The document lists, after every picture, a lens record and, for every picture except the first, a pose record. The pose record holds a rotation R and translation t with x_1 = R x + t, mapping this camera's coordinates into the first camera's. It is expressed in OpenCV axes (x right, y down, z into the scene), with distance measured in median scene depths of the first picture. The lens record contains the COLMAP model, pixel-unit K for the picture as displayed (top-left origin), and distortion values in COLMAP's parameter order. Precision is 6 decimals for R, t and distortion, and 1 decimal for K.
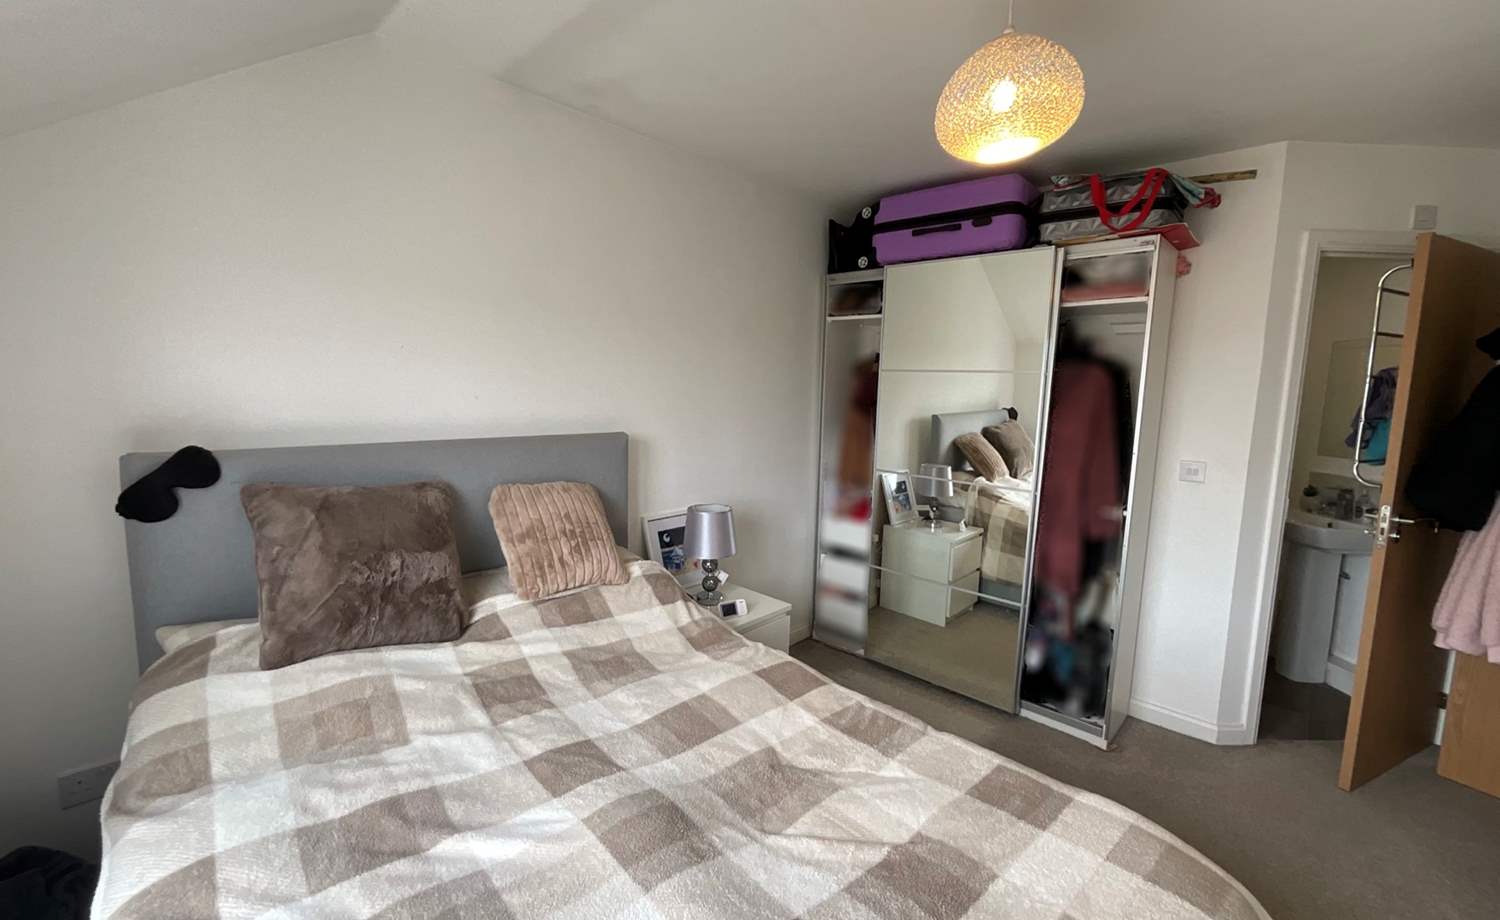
lens RADIAL K [[610.5, 0, 751.1], [0, 610.5, 455.6], [0, 0, 1]] dist [-0.000801, -0.000257]
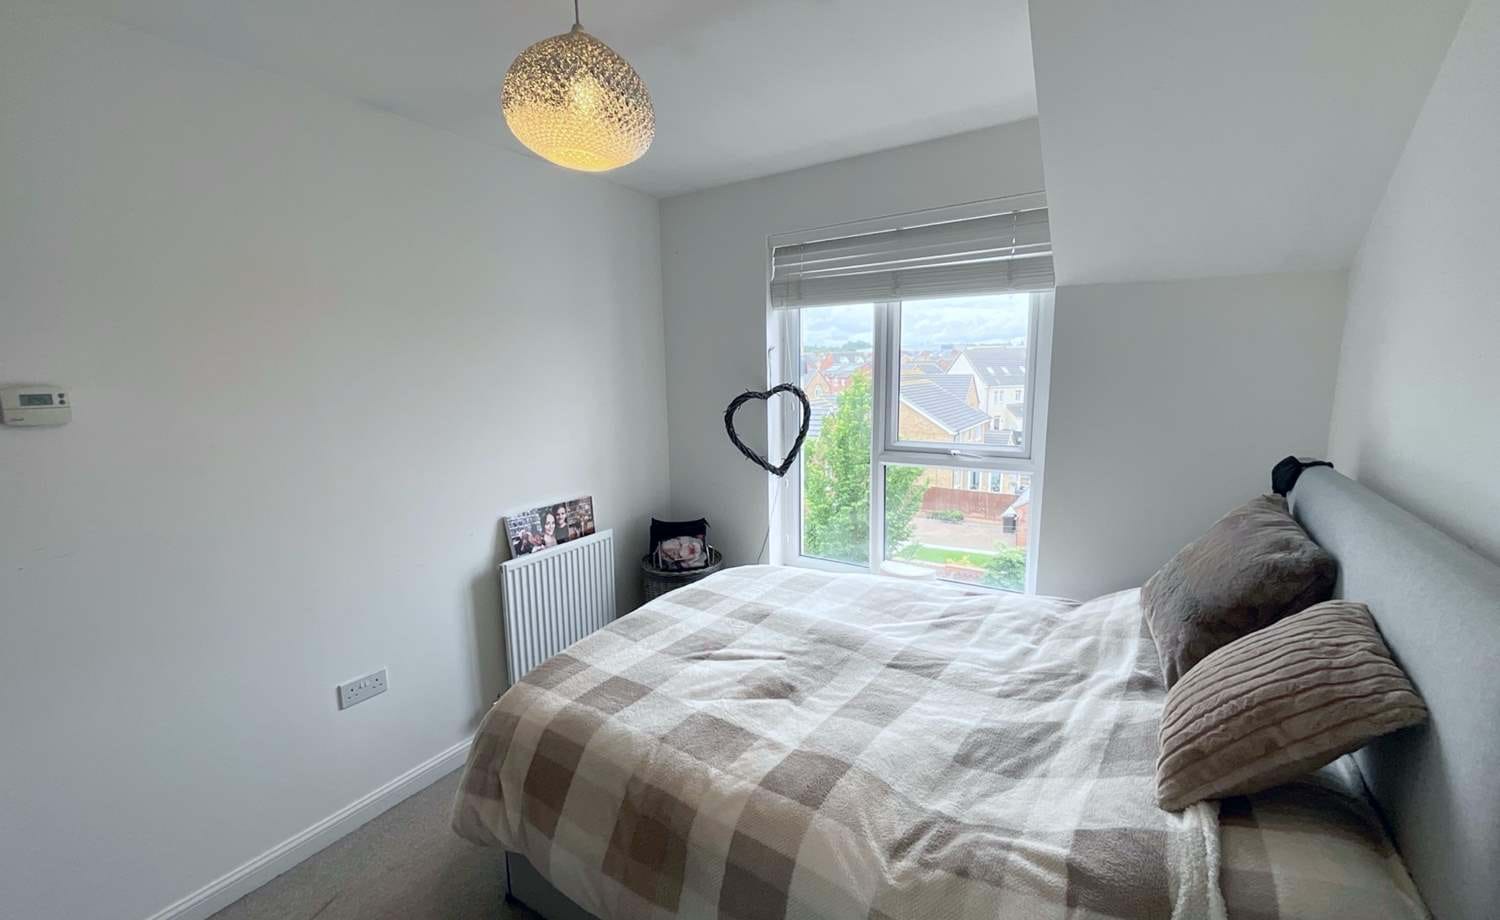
lens RADIAL K [[610.5, 0, 751.1], [0, 610.5, 455.6], [0, 0, 1]] dist [-0.000801, -0.000257]
pose [[-0.983387, 0.019796, -0.180437, 0.332024], [-0.027003, 0.967020, 0.253263, -0.298735], [0.179500, 0.253928, -0.950421, 1.994032]]
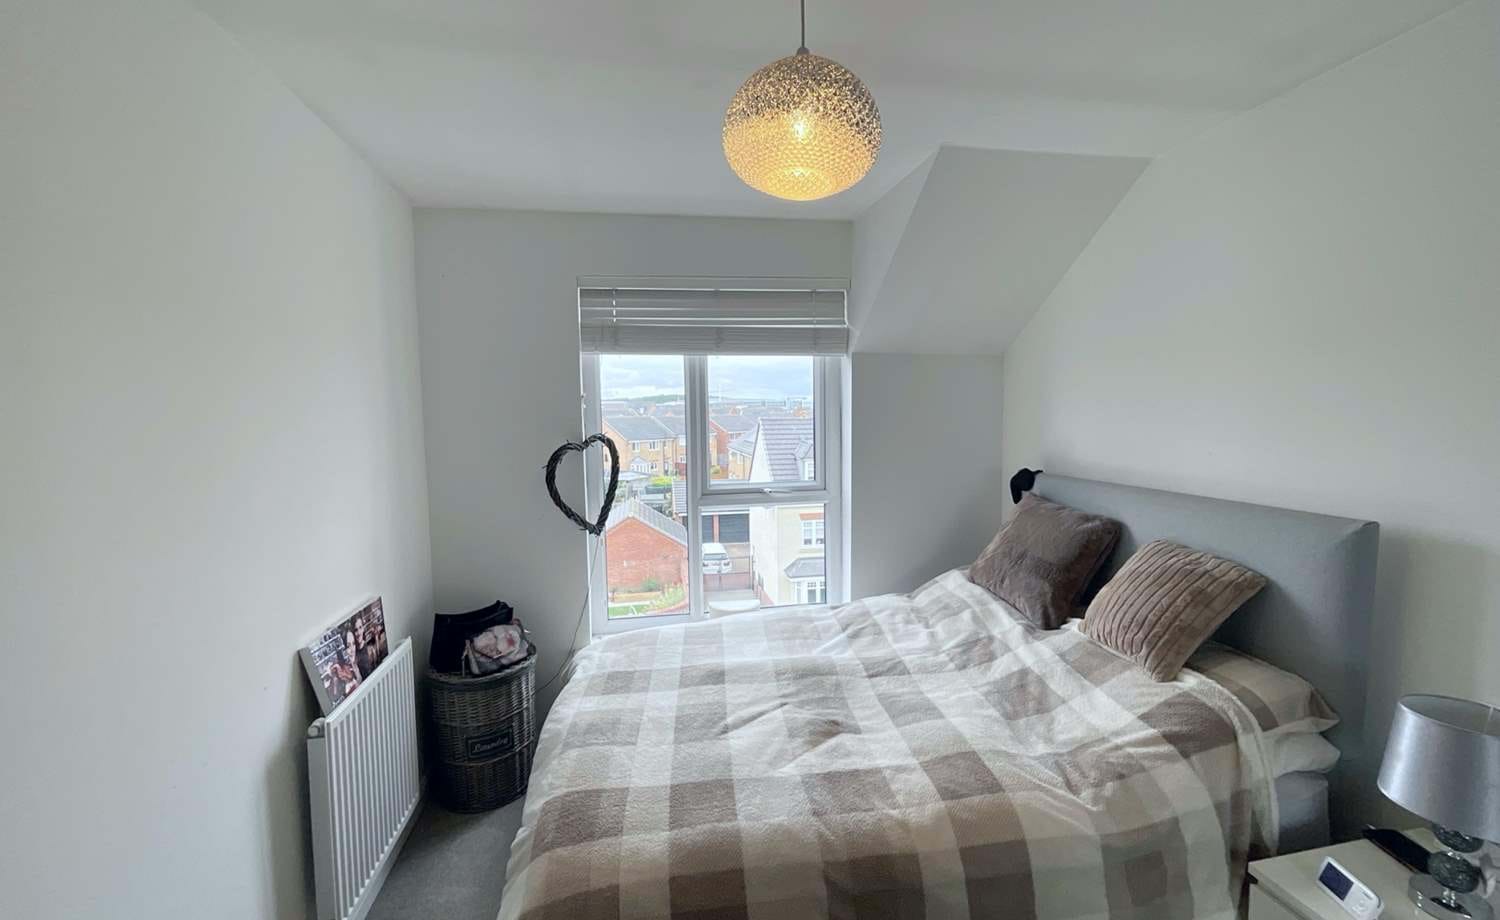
lens RADIAL K [[610.5, 0, 751.1], [0, 610.5, 455.6], [0, 0, 1]] dist [-0.000801, -0.000257]
pose [[-0.597236, 0.042588, -0.800934, 1.140223], [-0.089627, 0.988792, 0.119409, -0.212656], [0.797042, 0.143100, -0.586725, 1.469895]]
